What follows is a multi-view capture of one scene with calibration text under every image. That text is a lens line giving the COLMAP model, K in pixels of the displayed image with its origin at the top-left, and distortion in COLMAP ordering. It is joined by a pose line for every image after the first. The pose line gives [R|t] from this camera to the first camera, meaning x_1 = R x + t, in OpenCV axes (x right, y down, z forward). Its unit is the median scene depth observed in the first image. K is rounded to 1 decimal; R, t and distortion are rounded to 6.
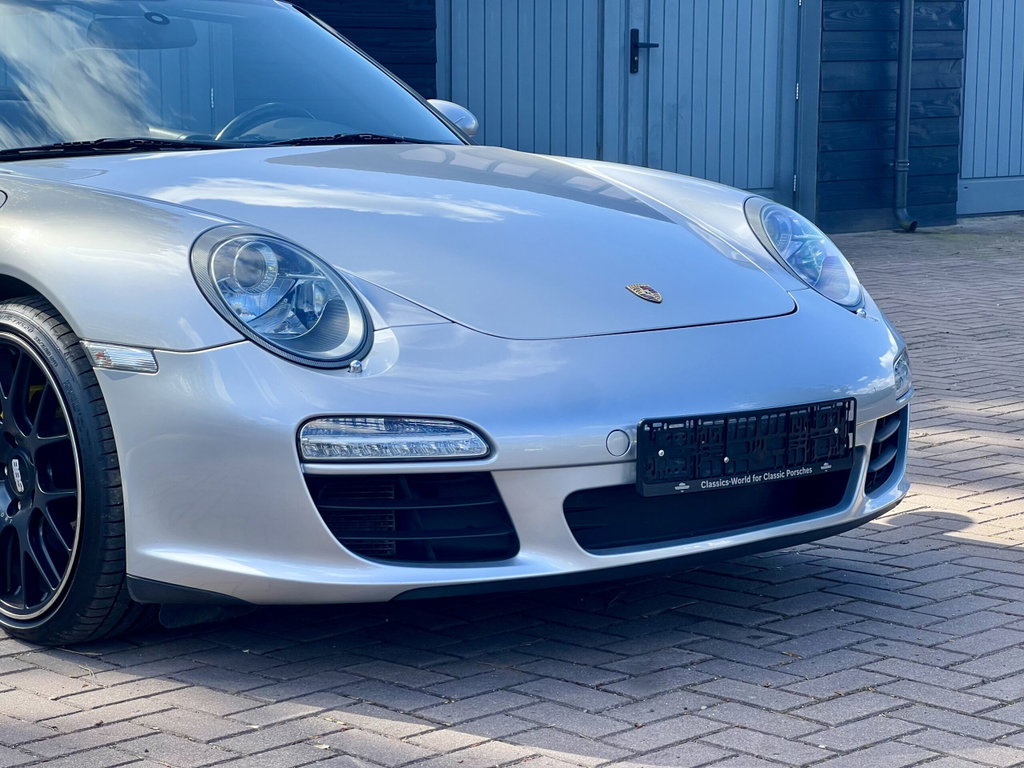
lens RADIAL K [[2296.6, 0, 512.0], [0, 2296.6, 384.0], [0, 0, 1]] dist [0.082266, 1.247262]
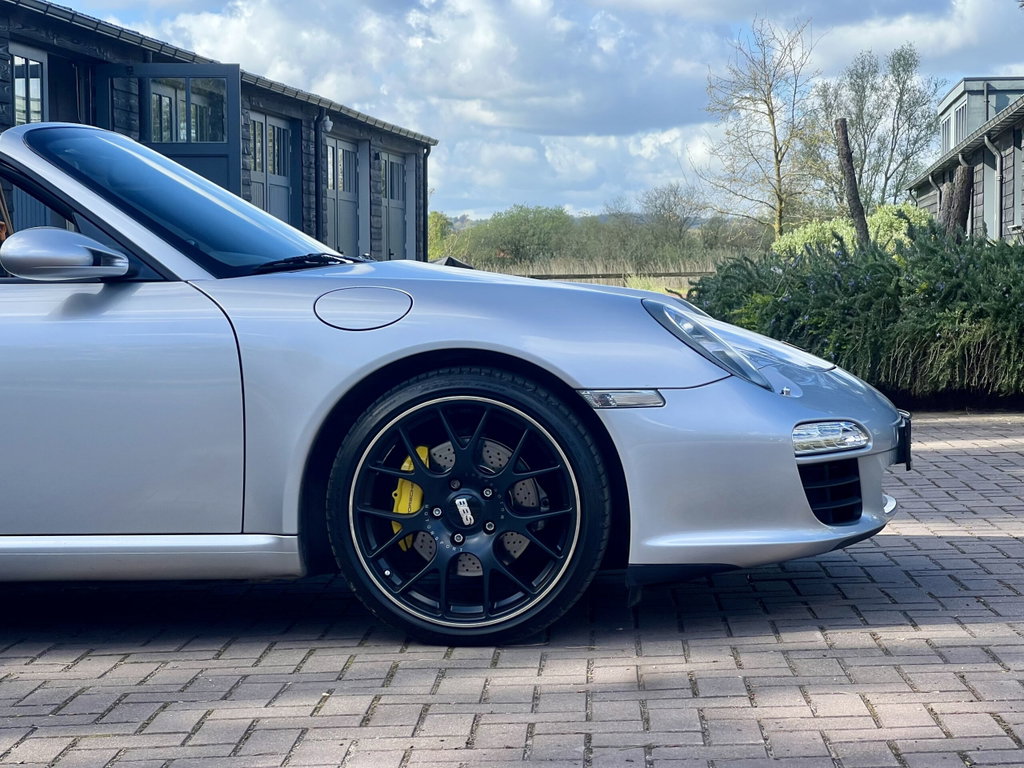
lens RADIAL K [[2296.6, 0, 512.0], [0, 2296.6, 384.0], [0, 0, 1]] dist [0.082266, 1.247262]
pose [[0.715525, -0.041139, 0.697375, -1.126476], [0.108844, 0.992639, -0.053120, 0.043127], [-0.690056, 0.113913, 0.714735, 0.093867]]
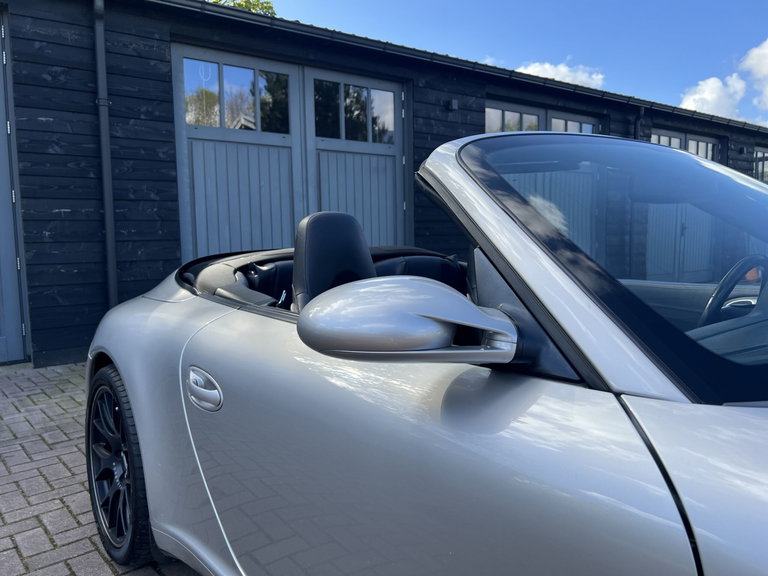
lens RADIAL K [[583.4, 0, 387.0], [0, 583.4, 286.7], [0, 0, 1]] dist [0.043197, -0.051277]
pose [[0.999421, -0.018622, -0.028475, -0.376292], [0.016965, 0.998209, -0.057372, -0.132482], [0.029492, 0.056856, 0.997947, 1.015743]]
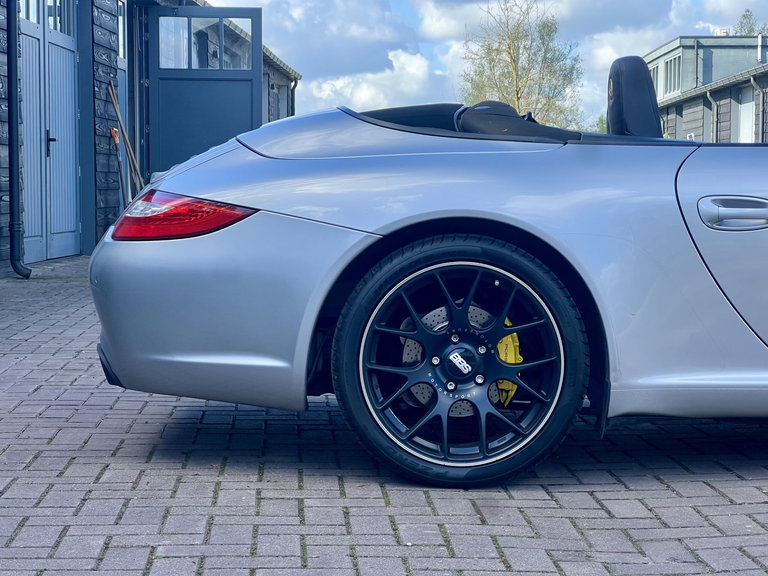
lens RADIAL K [[1713.7, 0, 370.2], [0, 1713.7, 288.9], [0, 0, 1]] dist [0.116915, 0.887087]
pose [[0.648774, -0.046685, 0.759548, -1.510675], [0.107521, 0.993727, -0.030761, -0.034158], [-0.753347, 0.101624, 0.649724, 0.828324]]
